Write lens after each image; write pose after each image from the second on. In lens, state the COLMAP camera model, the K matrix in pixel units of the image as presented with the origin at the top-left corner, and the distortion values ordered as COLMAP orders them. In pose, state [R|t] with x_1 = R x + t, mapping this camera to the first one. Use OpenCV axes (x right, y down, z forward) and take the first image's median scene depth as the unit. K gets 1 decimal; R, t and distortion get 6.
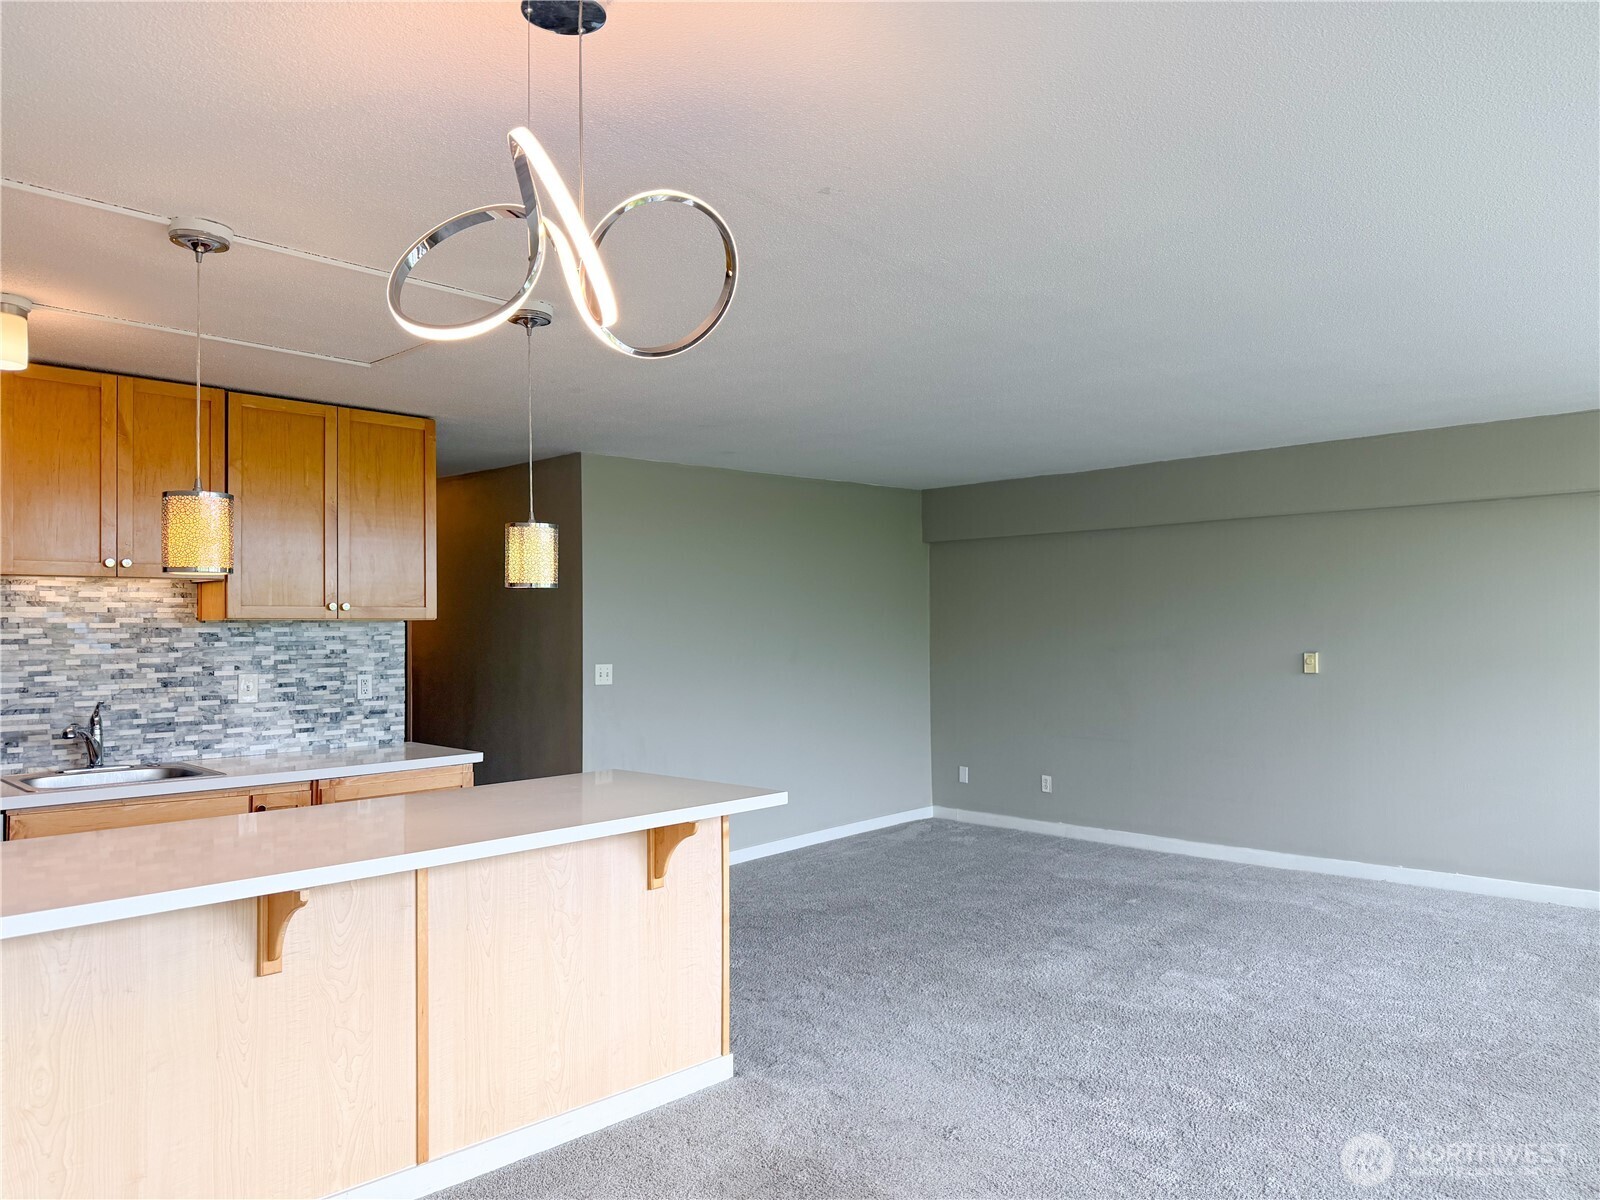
lens RADIAL K [[1145.0, 0, 800.0], [0, 1145.0, 600.0], [0, 0, 1]] dist [-0.028275, 0.046027]
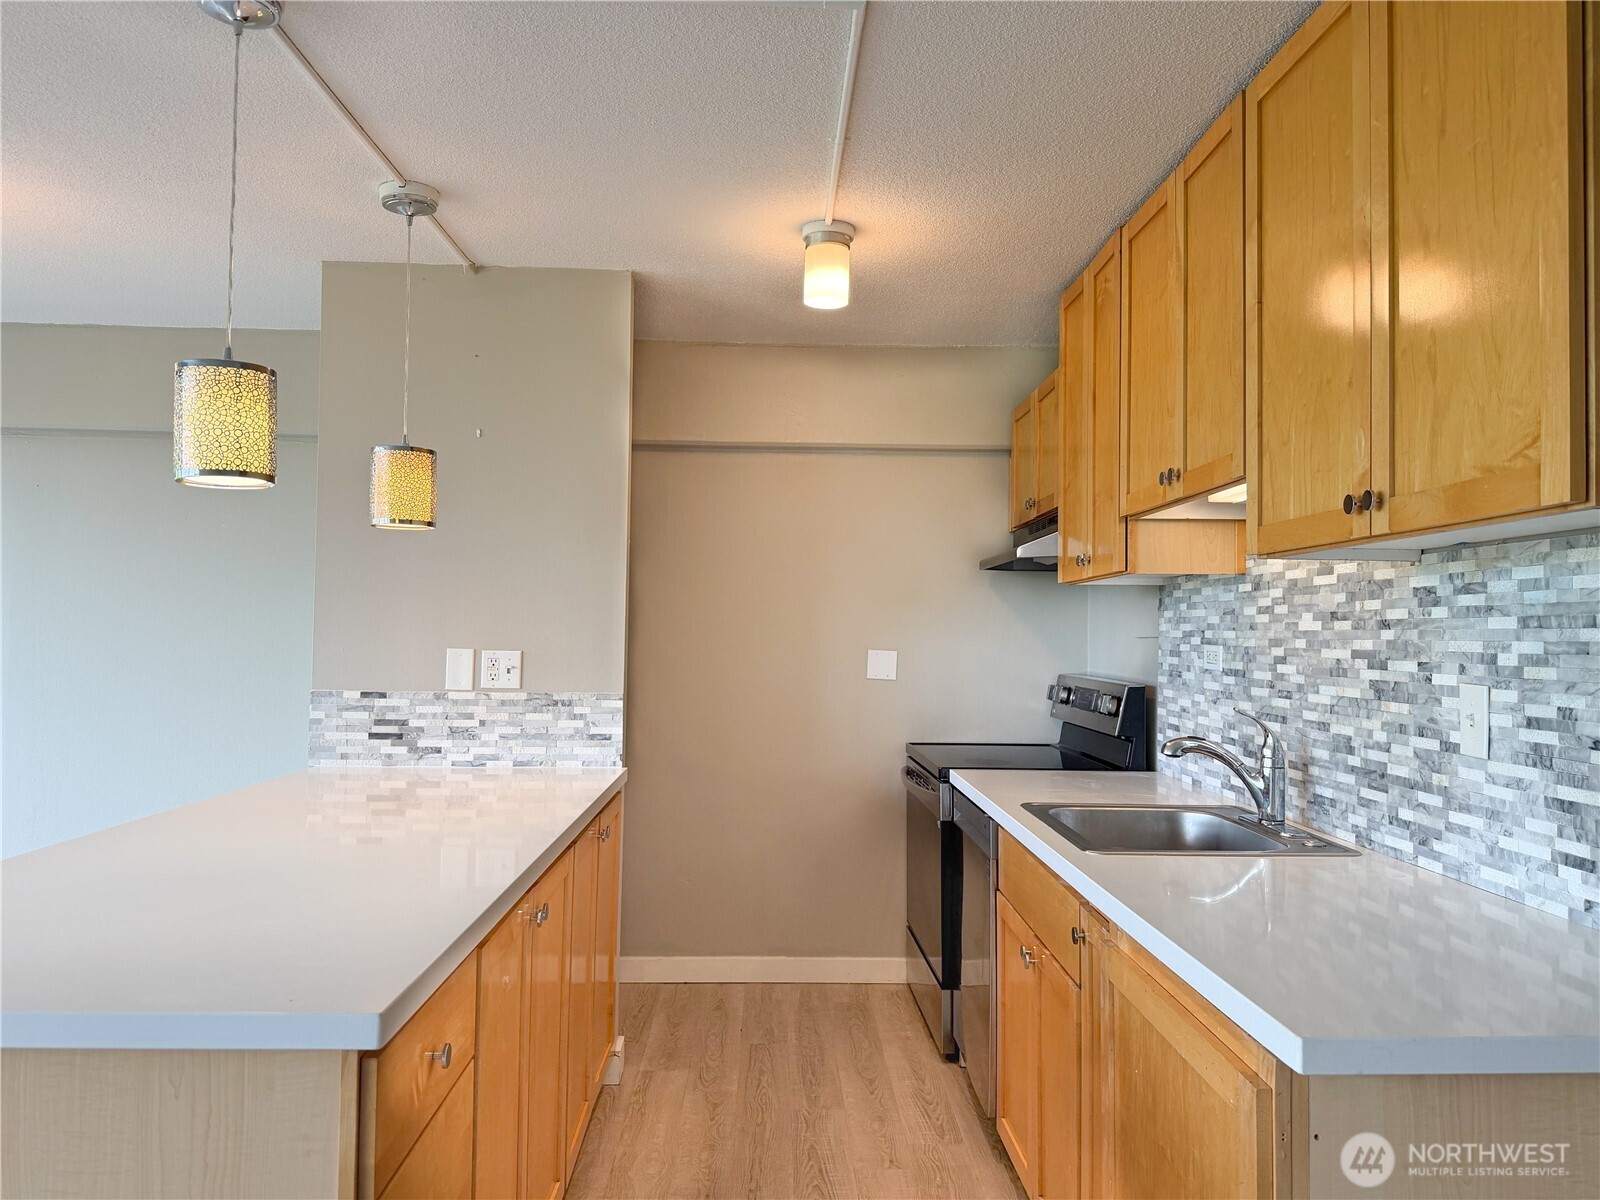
lens RADIAL K [[1113.1, 0, 800.0], [0, 1113.1, 600.0], [0, 0, 1]] dist [0.112766, -0.169331]
pose [[-0.693212, -0.026310, -0.720254, -0.026717], [0.005703, 0.999102, -0.041986, 0.051021], [0.720712, -0.033212, -0.692439, 1.128954]]
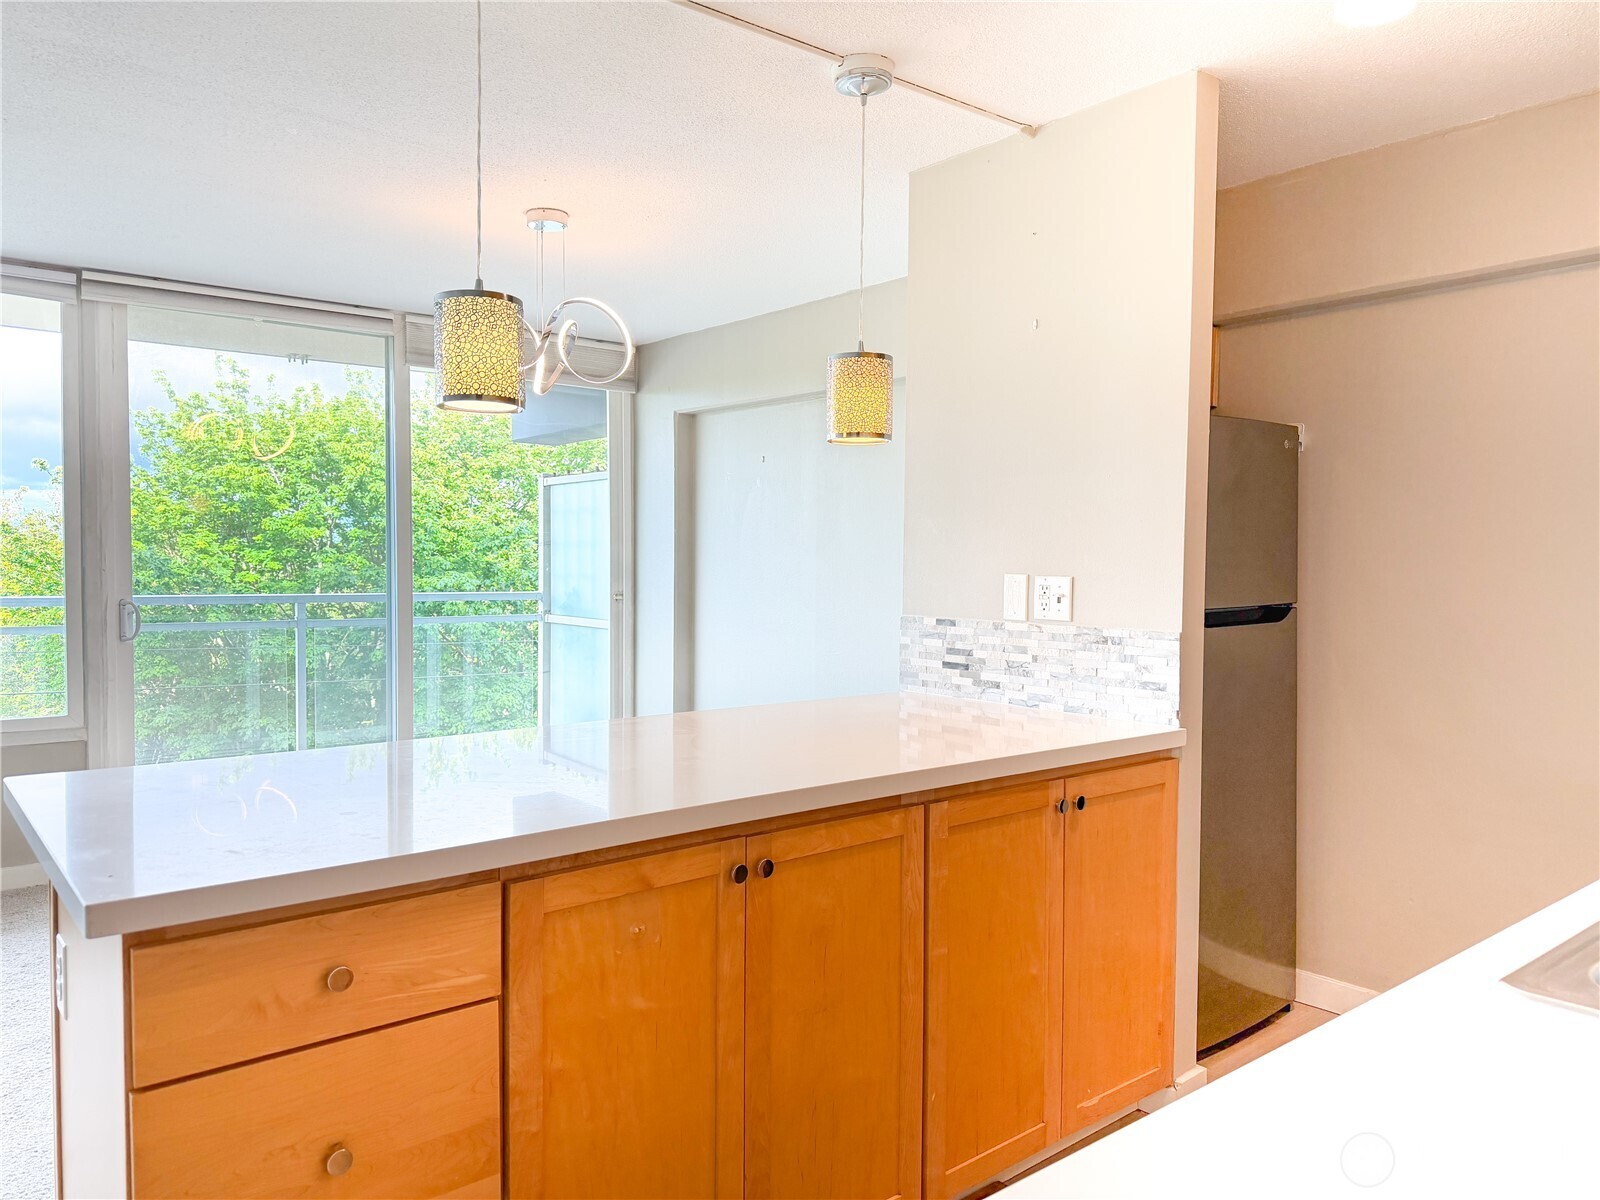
lens RADIAL K [[1113.1, 0, 800.0], [0, 1113.1, 600.0], [0, 0, 1]] dist [0.112766, -0.169331]
pose [[-0.993708, -0.006939, 0.111785, -0.338053], [-0.006106, 0.999951, 0.007794, 0.061081], [-0.111833, 0.007062, -0.993702, 1.121604]]
